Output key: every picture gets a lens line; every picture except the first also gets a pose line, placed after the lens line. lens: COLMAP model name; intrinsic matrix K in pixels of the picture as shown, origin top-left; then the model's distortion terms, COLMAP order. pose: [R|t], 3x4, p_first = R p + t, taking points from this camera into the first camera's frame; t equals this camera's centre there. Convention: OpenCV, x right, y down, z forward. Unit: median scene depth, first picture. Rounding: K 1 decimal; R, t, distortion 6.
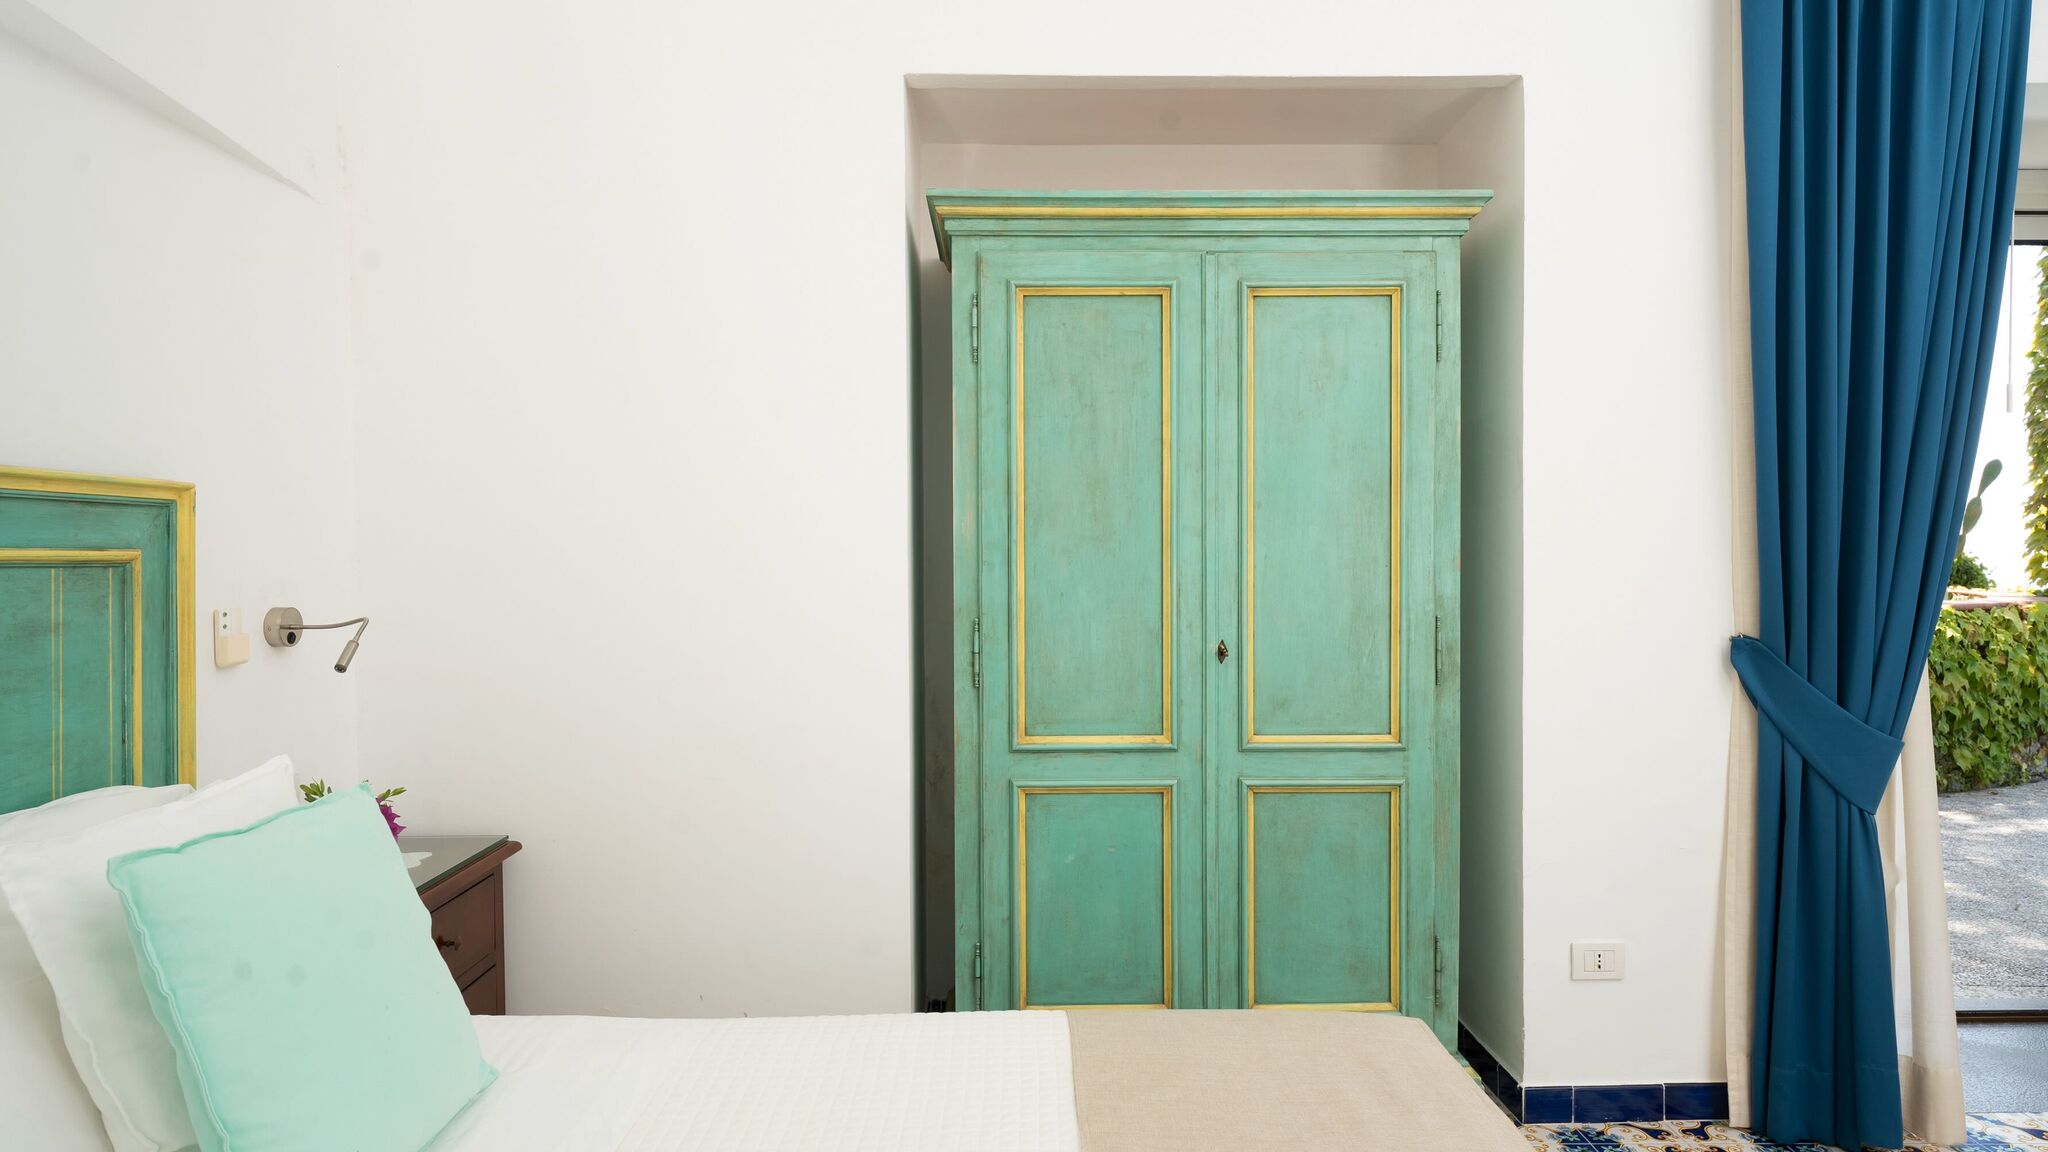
lens RADIAL K [[1227.3, 0, 1018.6], [0, 1227.3, 561.3], [0, 0, 1]] dist [0.002610, 0.001394]
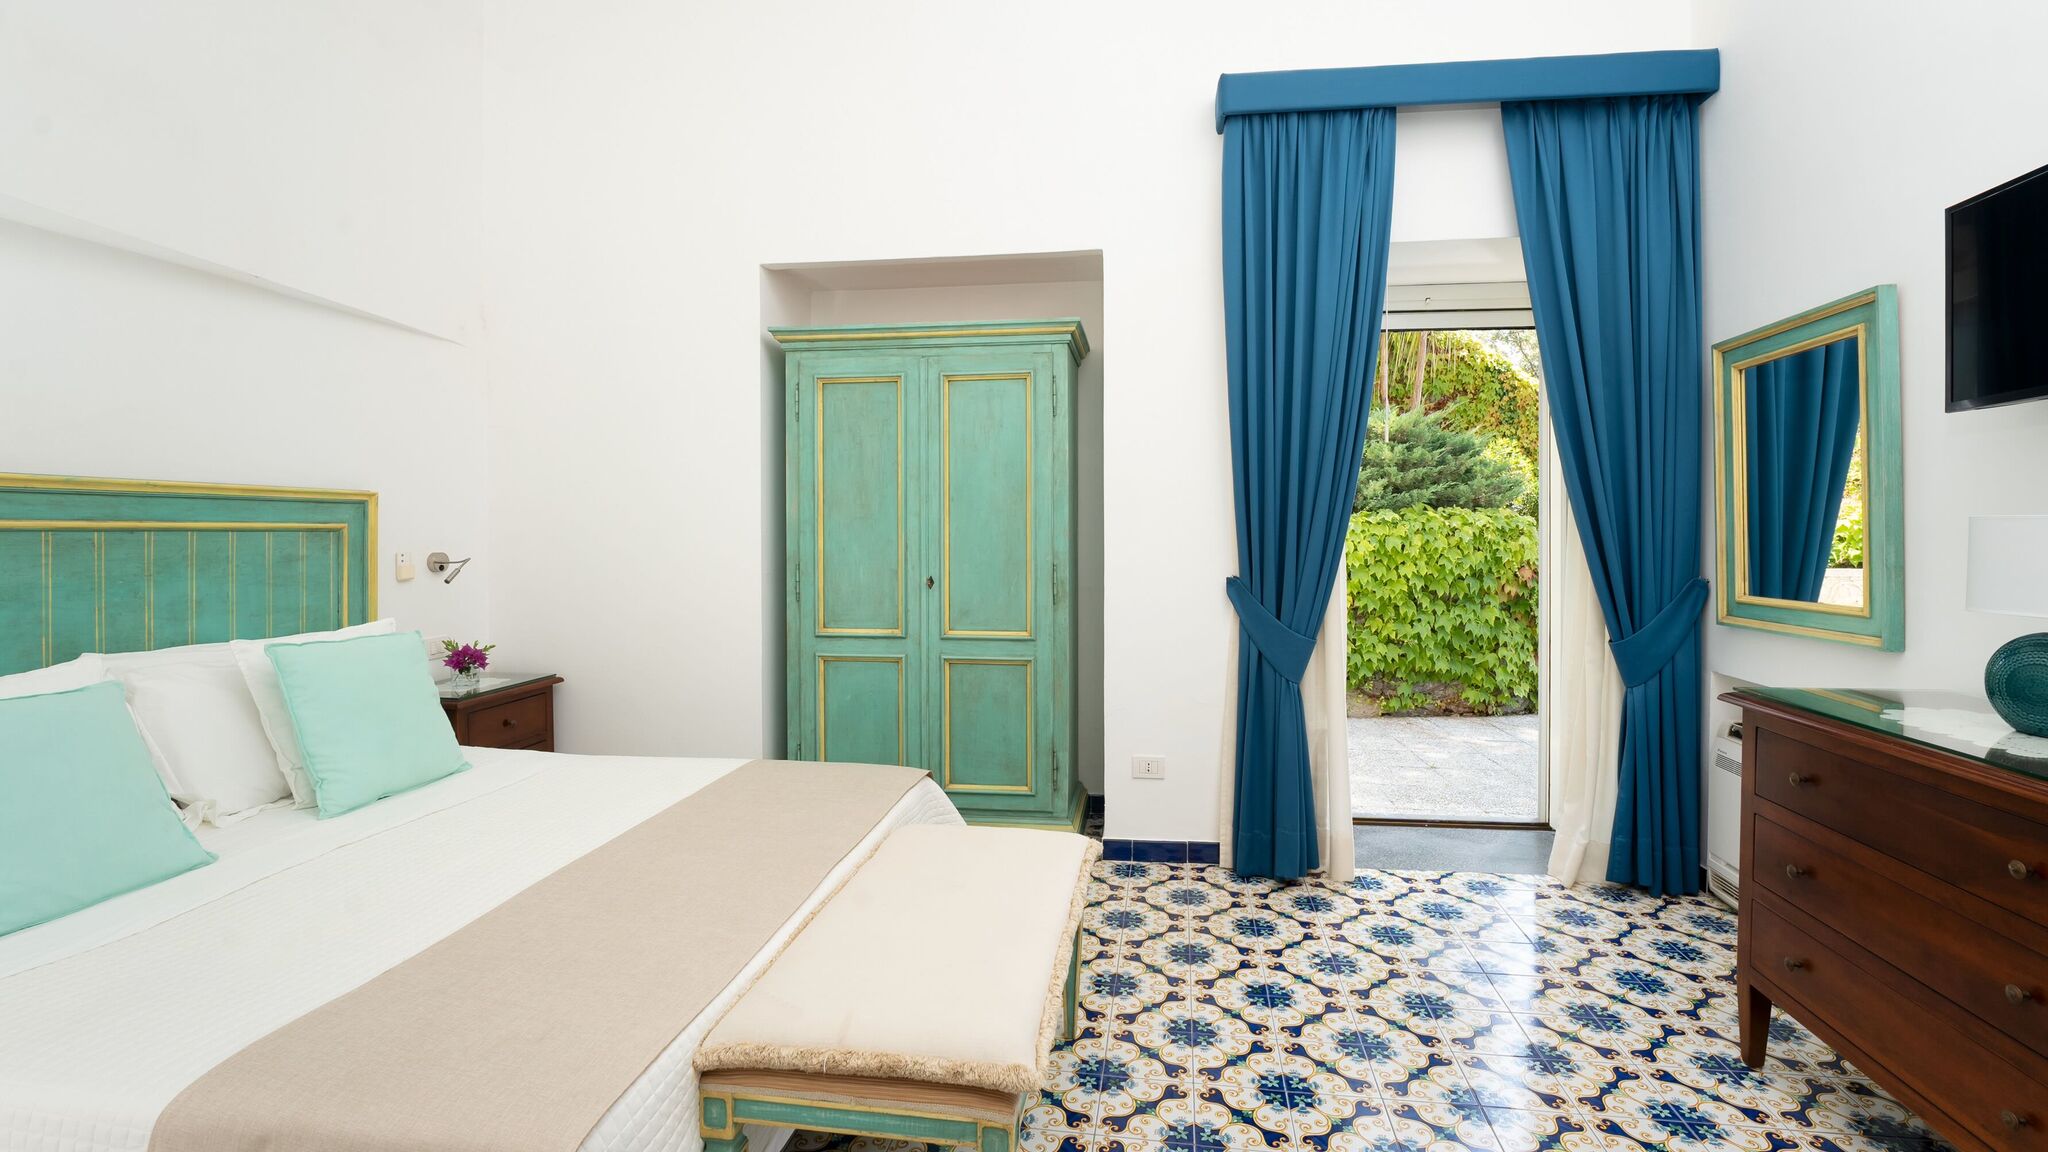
lens RADIAL K [[935.6, 0, 1033.5], [0, 935.6, 526.5], [0, 0, 1]] dist [-0.013617, 0.000289]
pose [[0.988756, 0.002242, -0.149518, 0.513608], [-0.003395, 0.999966, -0.007459, 0.002820], [0.149497, 0.007882, 0.988731, -0.306890]]
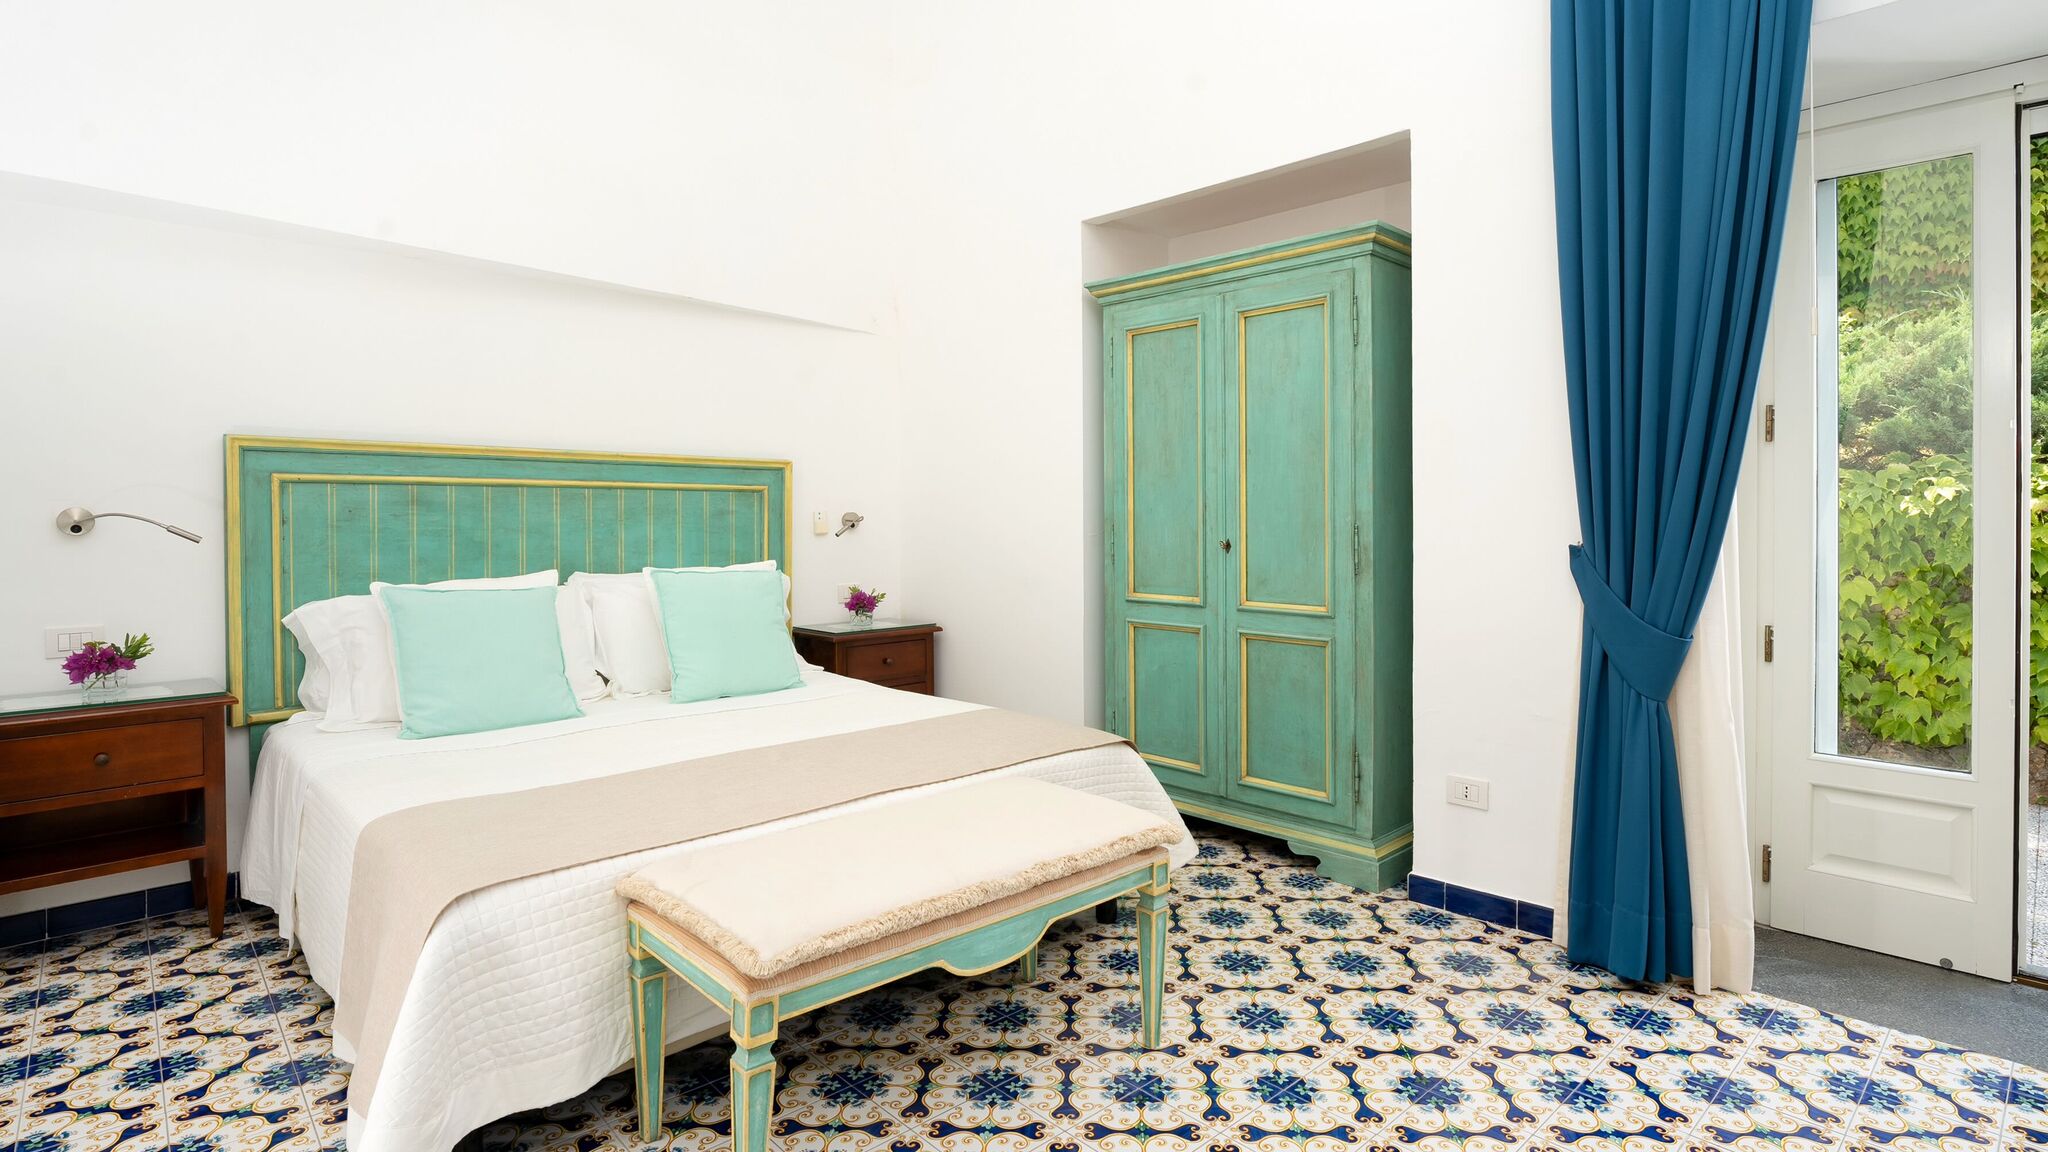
lens RADIAL K [[1063.0, 0, 1034.5], [0, 1063.0, 511.1], [0, 0, 1]] dist [-0.004499, -0.000781]
pose [[0.673879, 0.001028, -0.738841, 1.005792], [-0.008654, 0.999941, -0.006502, 0.040013], [0.738791, 0.010775, 0.673848, -0.098938]]
